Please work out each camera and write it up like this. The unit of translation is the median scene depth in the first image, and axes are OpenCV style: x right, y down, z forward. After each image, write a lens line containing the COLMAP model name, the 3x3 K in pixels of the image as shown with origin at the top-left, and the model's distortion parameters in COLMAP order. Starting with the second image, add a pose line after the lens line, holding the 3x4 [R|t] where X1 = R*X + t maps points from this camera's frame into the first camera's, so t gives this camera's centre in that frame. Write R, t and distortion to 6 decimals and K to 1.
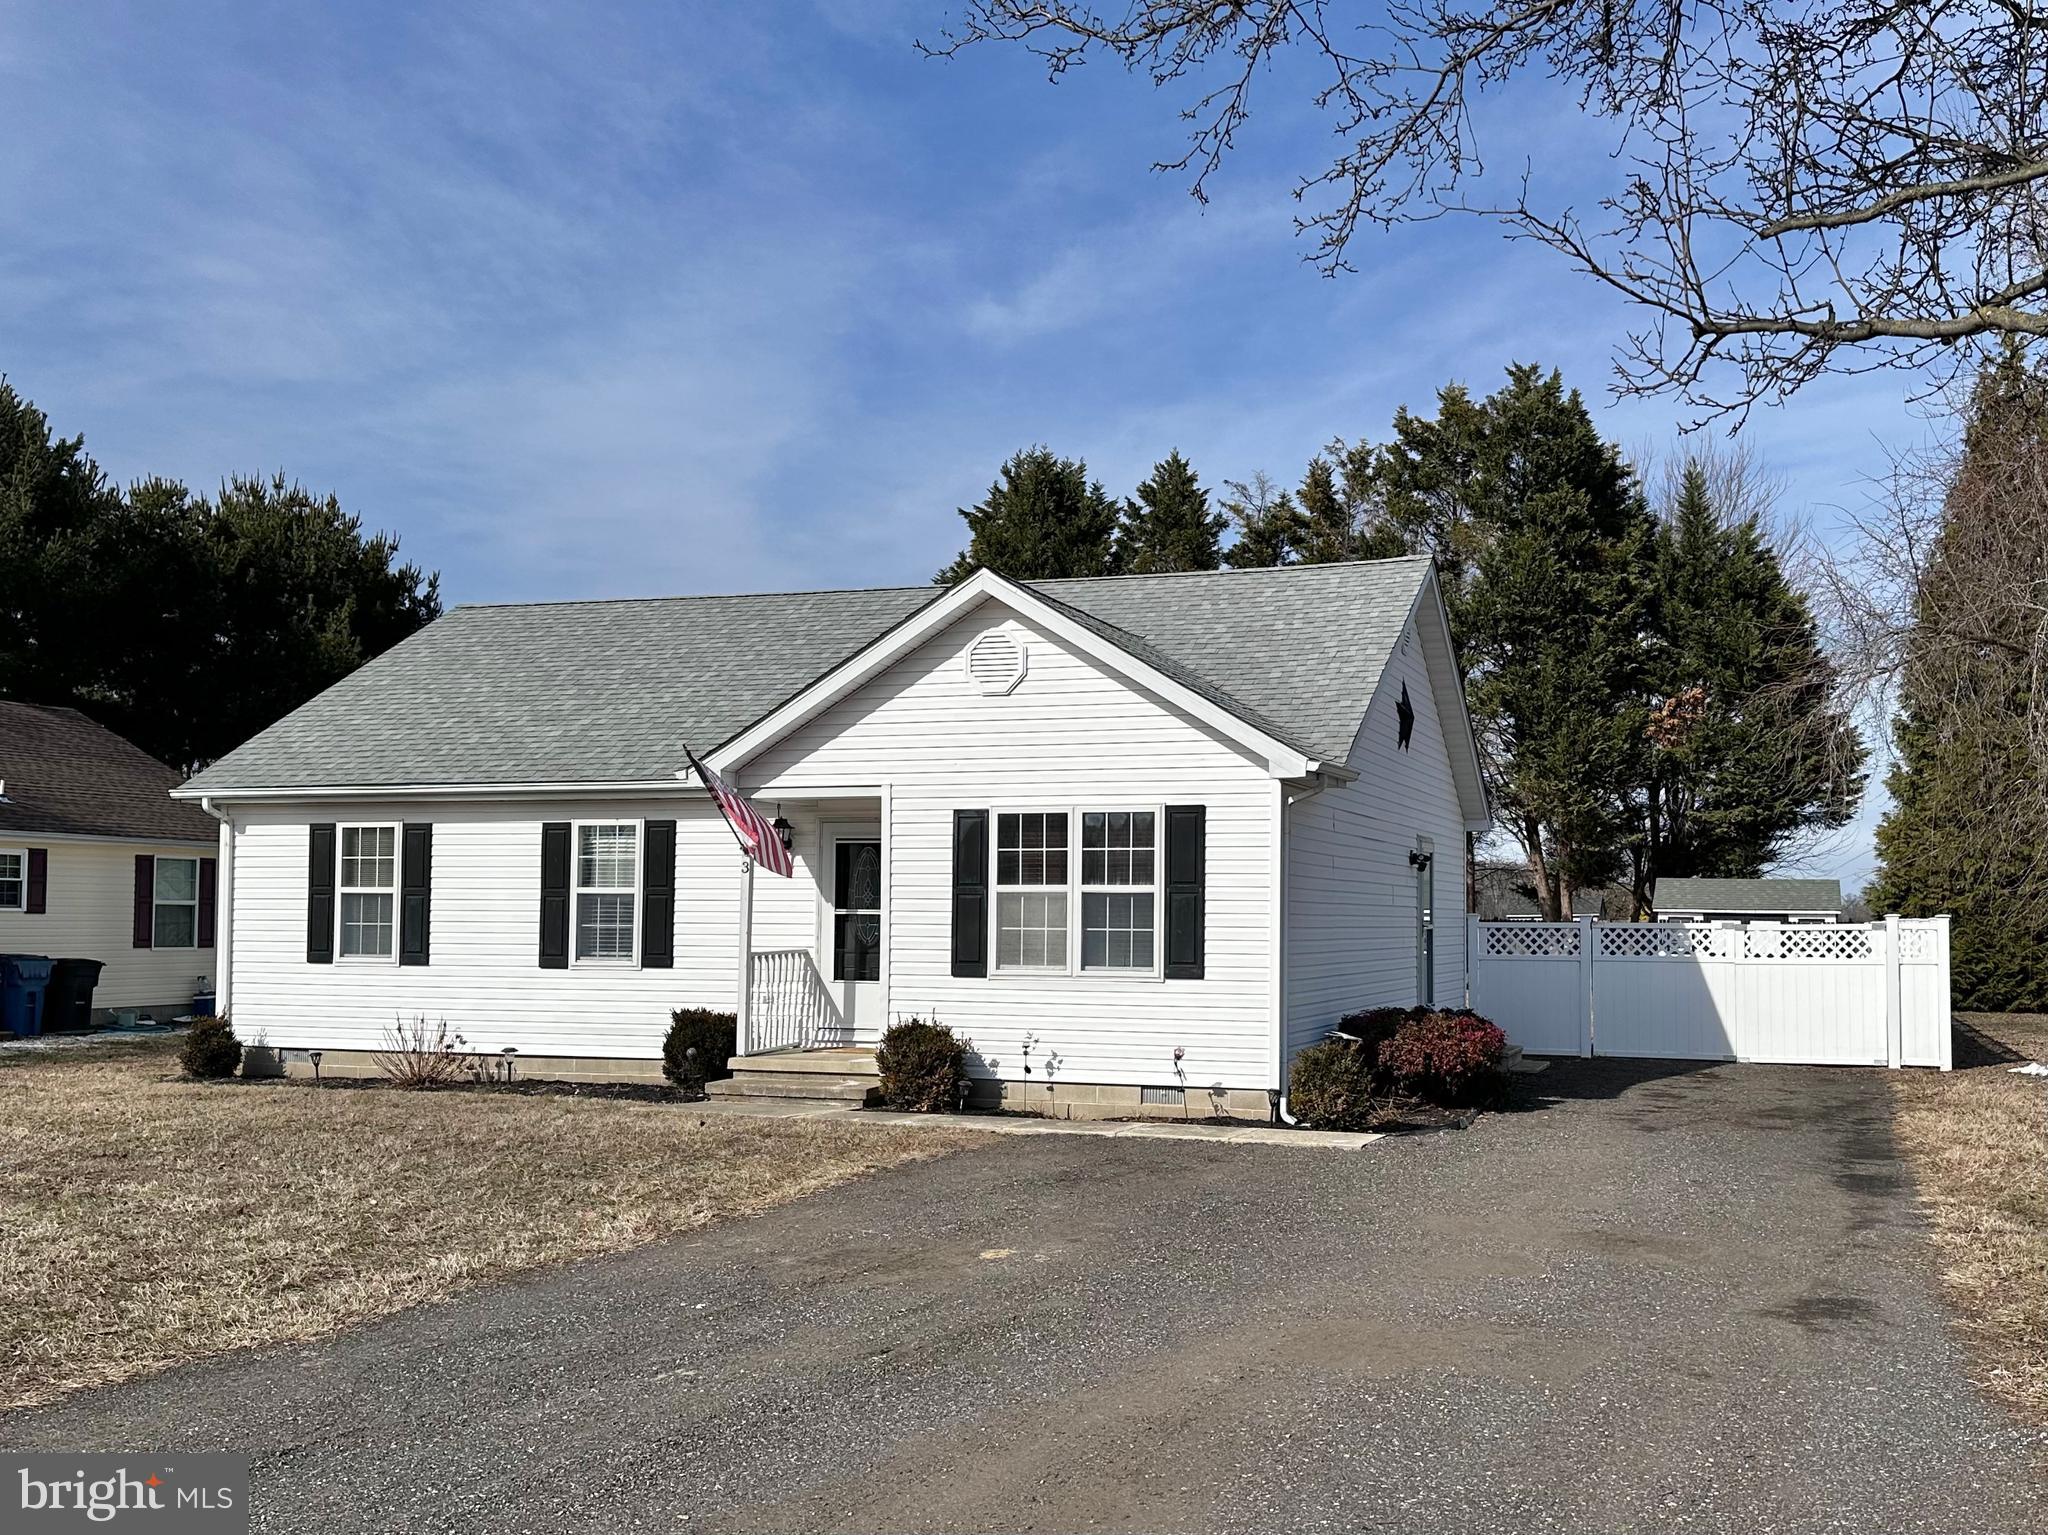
lens RADIAL K [[1889.1, 0, 1029.6], [0, 1889.1, 786.3], [0, 0, 1]] dist [0.121152, 0.000000]
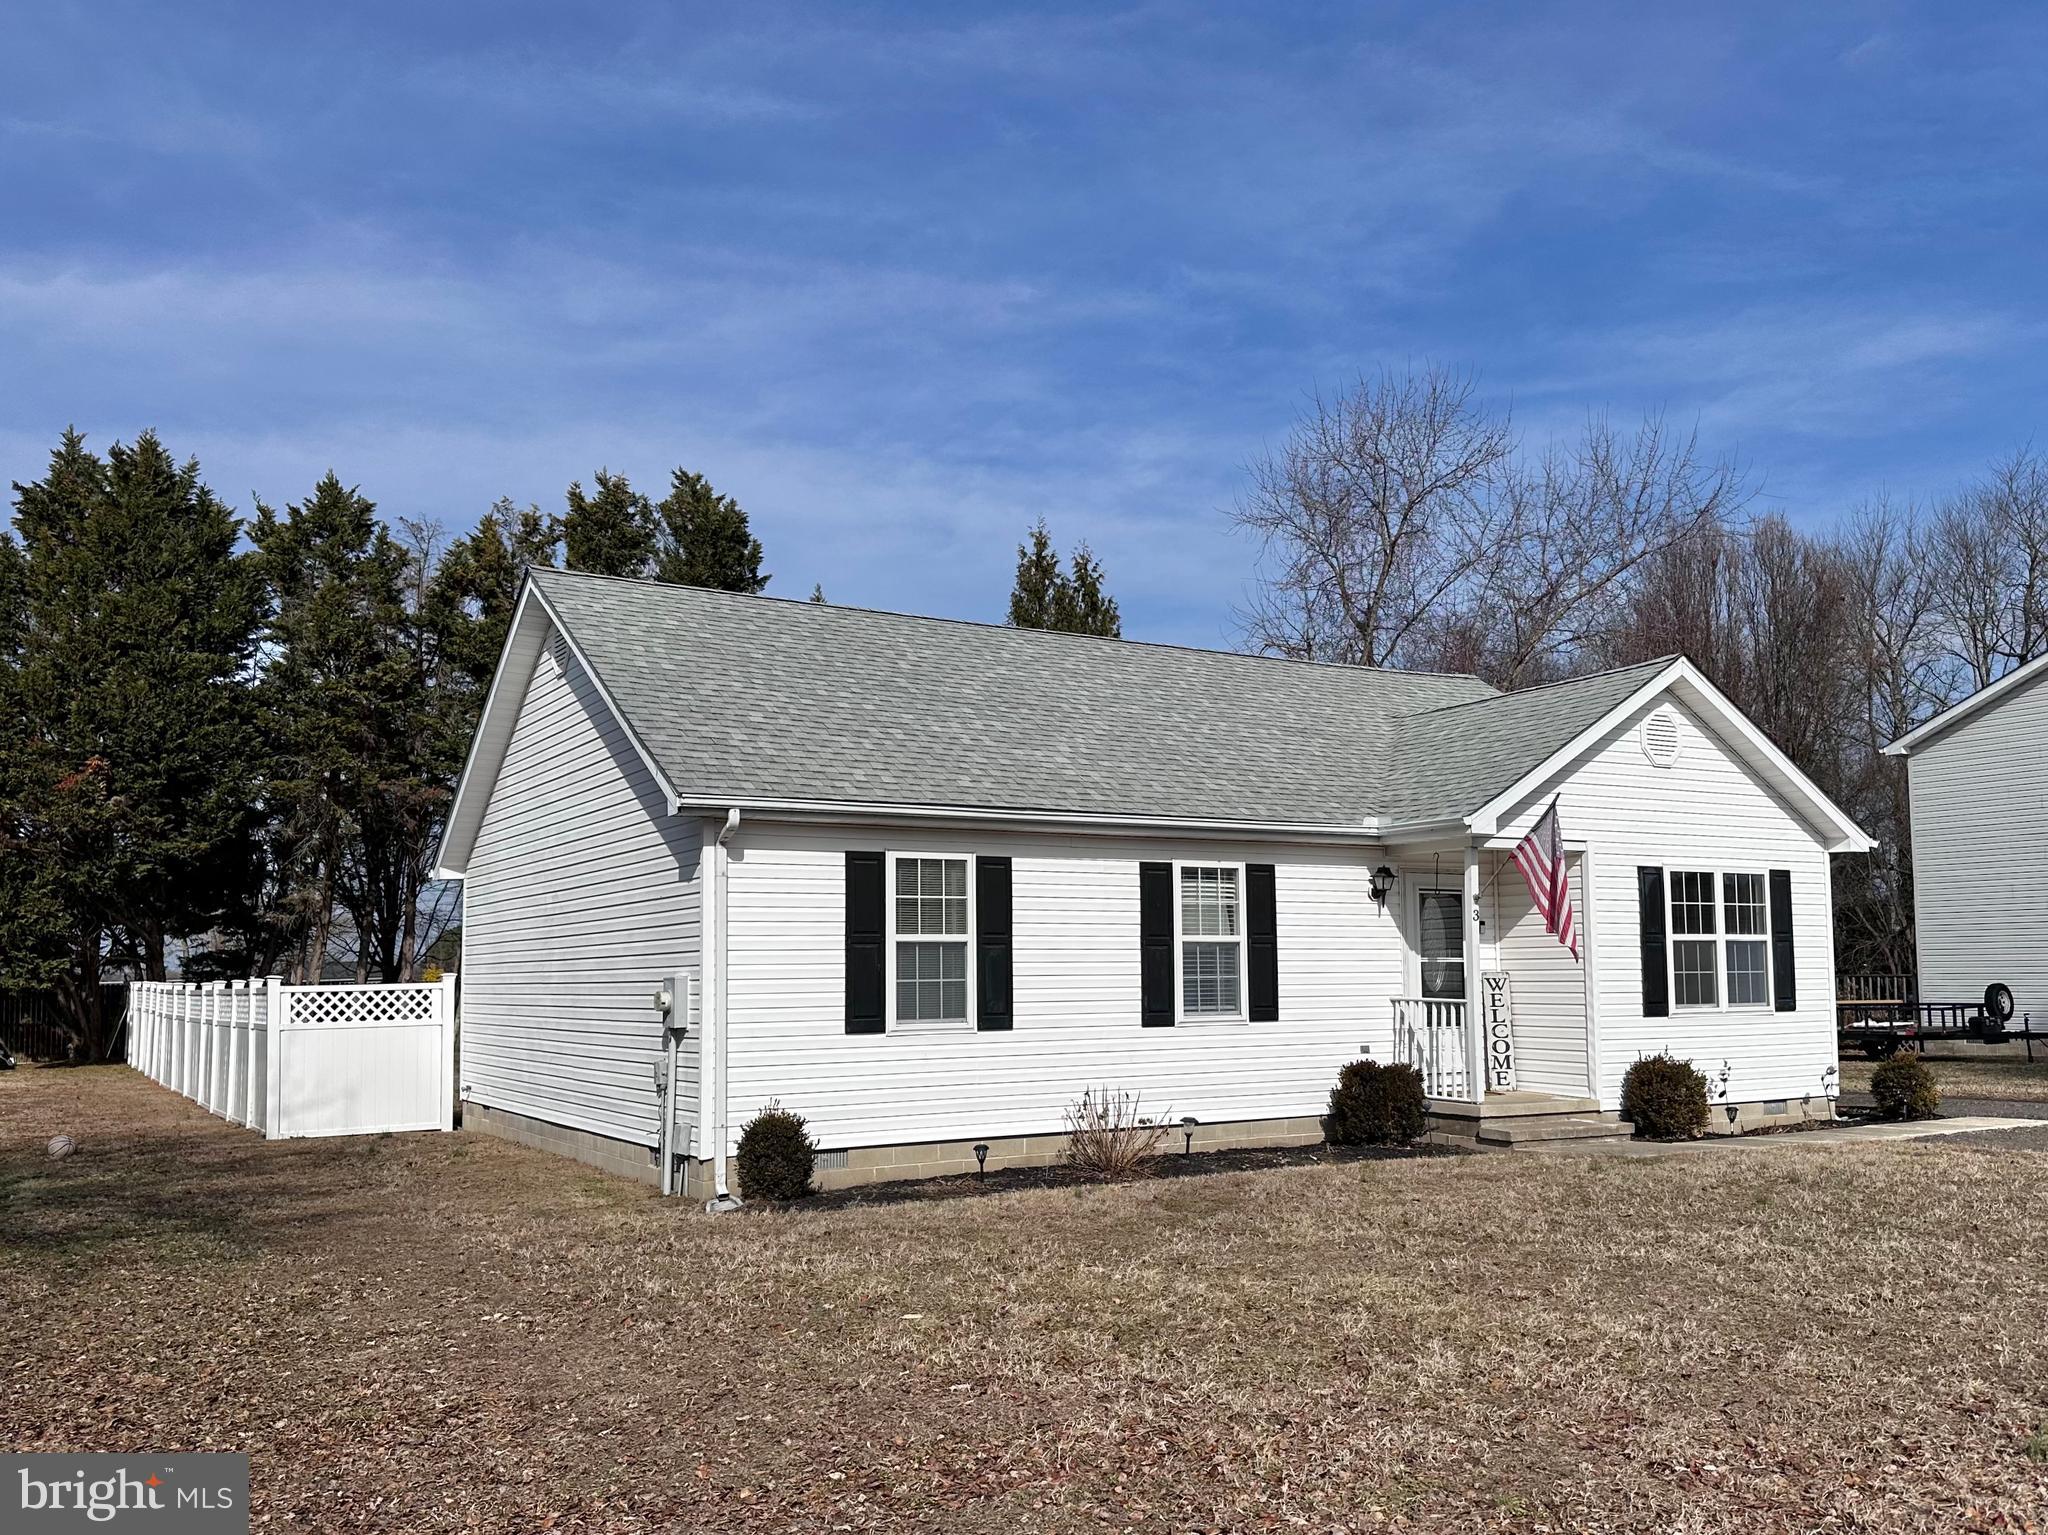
lens RADIAL K [[1729.8, 0, 1034.1], [0, 1729.8, 767.0], [0, 0, 1]] dist [0.087447, -0.019655]
pose [[0.627383, 0.078250, 0.774769, -0.930306], [-0.035607, 0.996780, -0.071839, 0.035442], [-0.777896, 0.017483, 0.628150, 0.541765]]
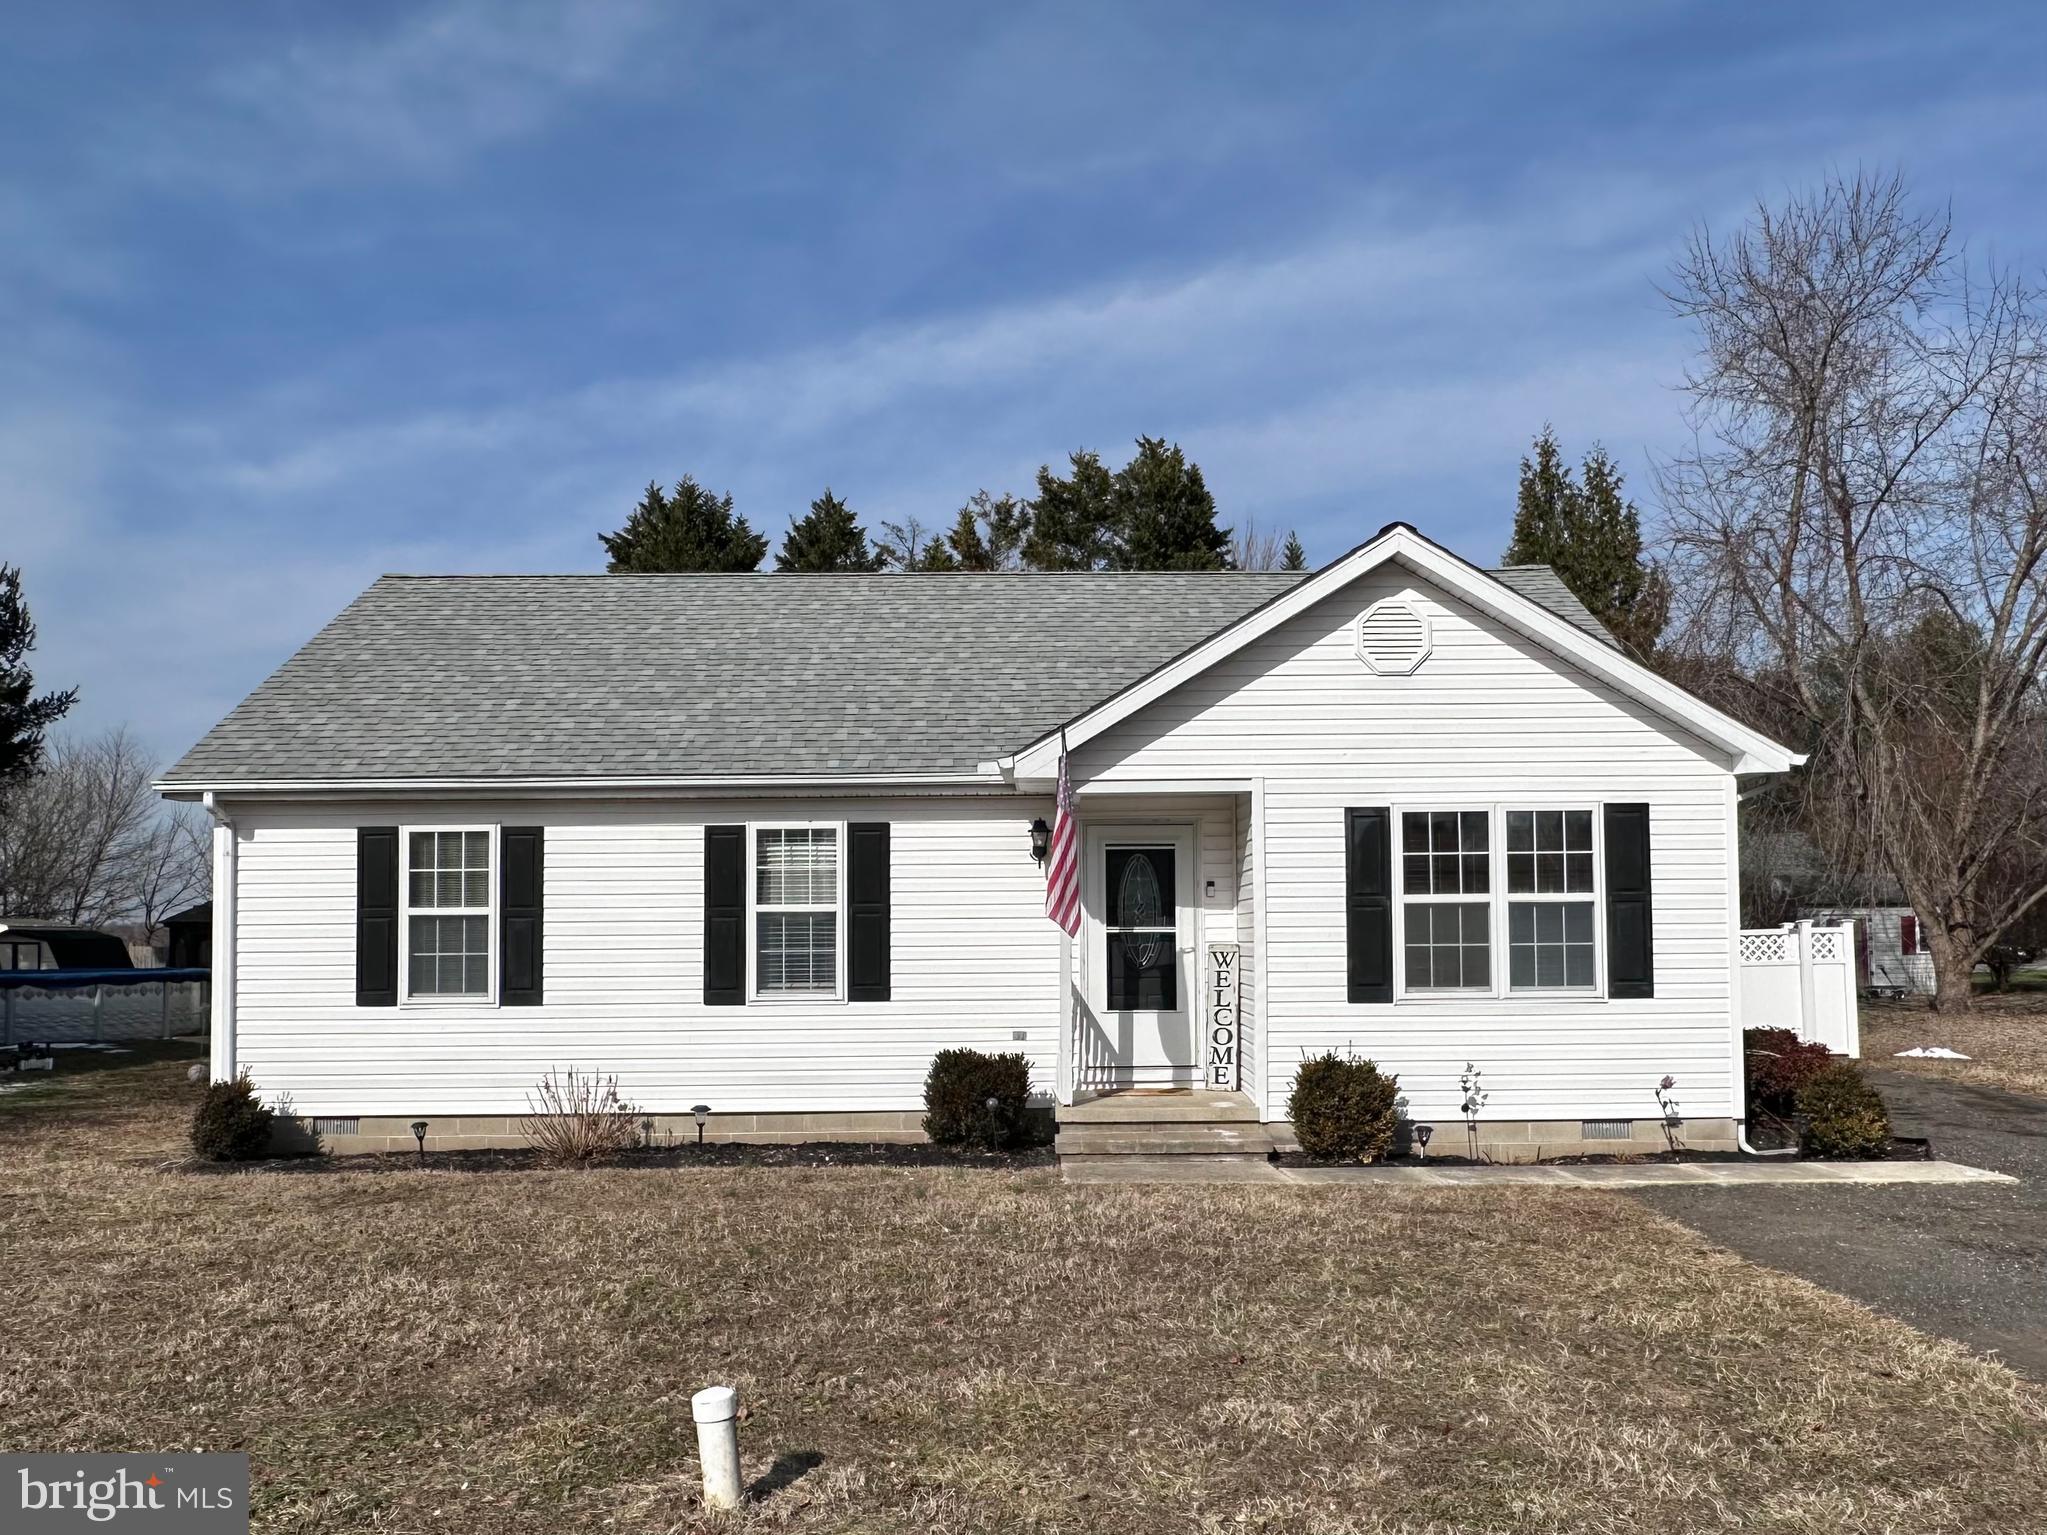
lens RADIAL K [[1660.1, 0, 995.8], [0, 1660.1, 797.0], [0, 0, 1]] dist [0.025518, -0.000928]
pose [[0.942738, 0.011126, 0.333348, -0.381925], [-0.005934, 0.999845, -0.016591, 0.018220], [-0.333481, 0.013663, 0.942658, 0.295601]]
